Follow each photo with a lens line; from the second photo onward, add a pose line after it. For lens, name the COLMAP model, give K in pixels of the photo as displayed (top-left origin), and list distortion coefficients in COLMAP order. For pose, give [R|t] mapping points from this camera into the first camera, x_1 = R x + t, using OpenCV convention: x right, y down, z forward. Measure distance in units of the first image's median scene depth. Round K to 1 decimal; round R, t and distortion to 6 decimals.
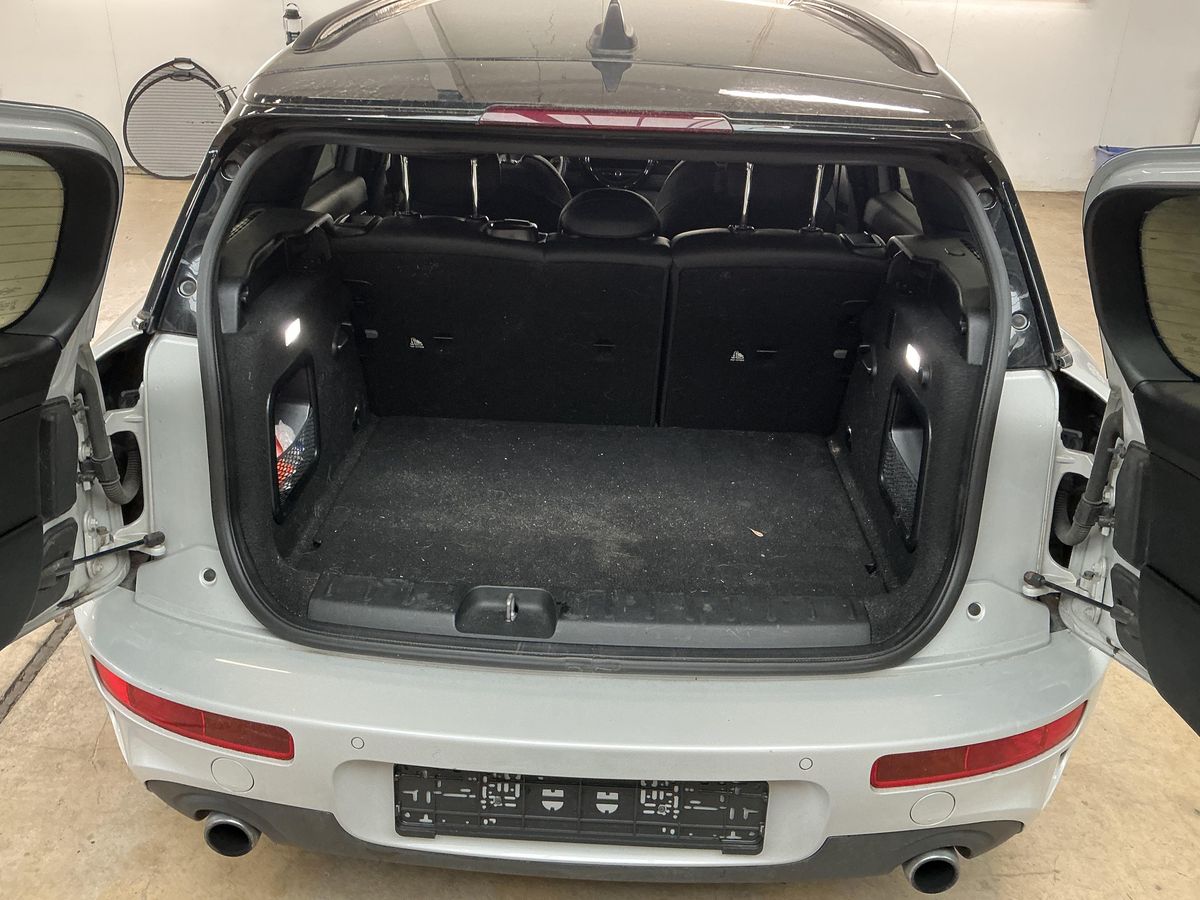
lens RADIAL K [[995.8, 0, 600.0], [0, 995.8, 450.0], [0, 0, 1]] dist [-0.007440, -0.002677]
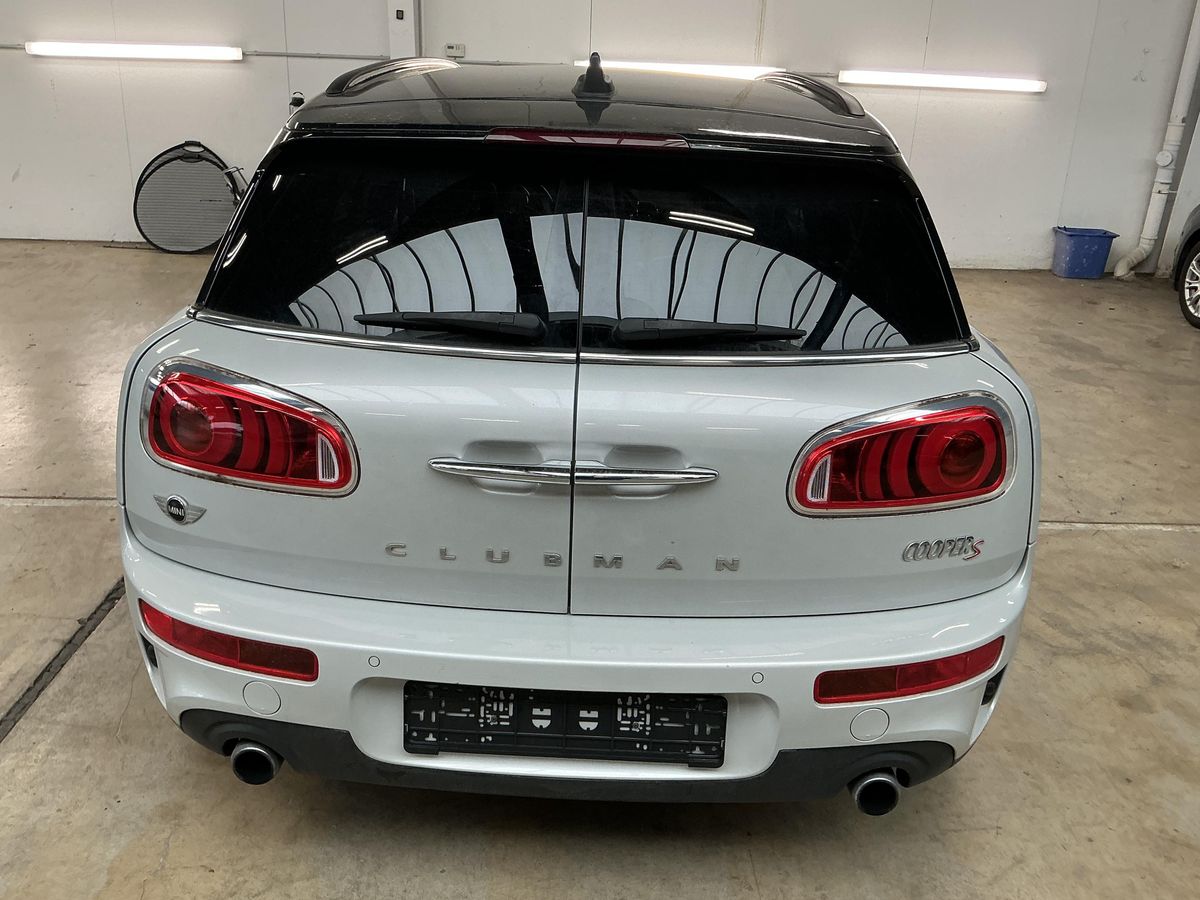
lens RADIAL K [[978.9, 0, 600.0], [0, 978.9, 450.0], [0, 0, 1]] dist [0.072673, -0.125610]
pose [[0.999921, 0.000715, 0.012581, 0.004594], [0.000363, 0.996335, -0.085533, 0.107711], [-0.012596, 0.085531, 0.996256, -0.128554]]
